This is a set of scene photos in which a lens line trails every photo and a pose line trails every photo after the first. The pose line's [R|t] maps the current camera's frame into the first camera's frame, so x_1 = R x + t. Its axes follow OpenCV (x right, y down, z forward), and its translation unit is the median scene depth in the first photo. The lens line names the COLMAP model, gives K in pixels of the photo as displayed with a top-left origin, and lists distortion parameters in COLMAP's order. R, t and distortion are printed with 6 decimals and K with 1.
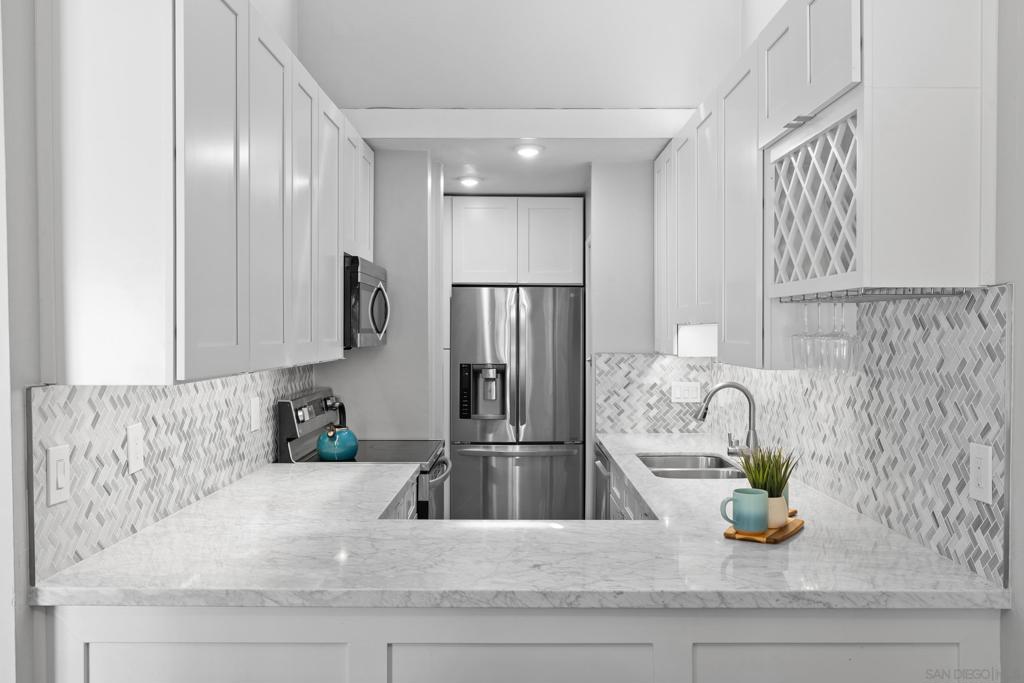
lens RADIAL K [[854.0, 0, 509.4], [0, 854.0, 346.7], [0, 0, 1]] dist [-0.009041, -0.006515]
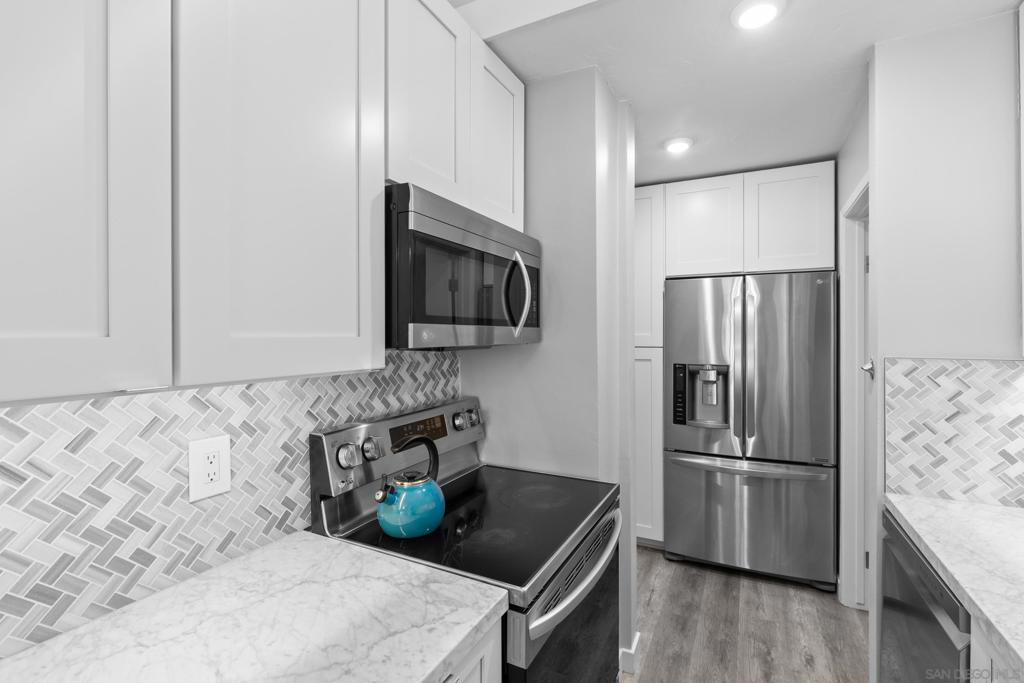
lens RADIAL K [[457.0, 0, 522.0], [0, 457.0, 338.2], [0, 0, 1]] dist [0.000526, -0.001047]
pose [[0.898815, -0.000655, -0.438328, 0.012625], [-0.003673, 0.999953, -0.009026, -0.002734], [0.438313, 0.009723, 0.898770, 0.599299]]
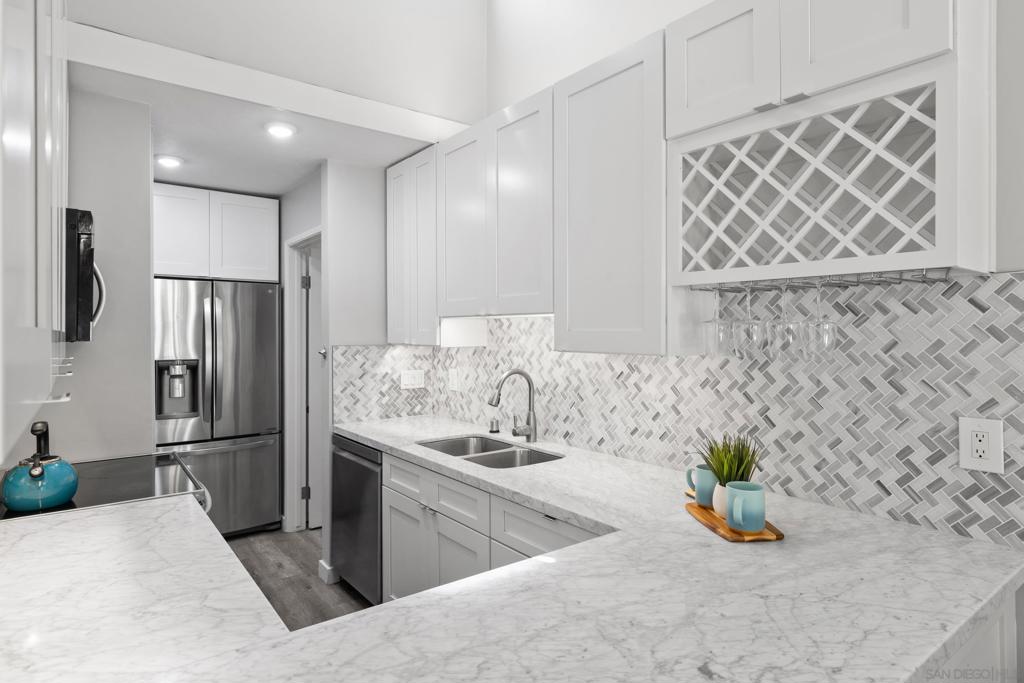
lens RADIAL K [[574.8, 0, 513.1], [0, 574.8, 327.5], [0, 0, 1]] dist [0.012696, -0.000716]
pose [[0.786210, 0.003046, 0.617953, -0.155112], [0.012353, 0.999711, -0.020644, 0.002714], [-0.617837, 0.023864, 0.785944, 0.324704]]
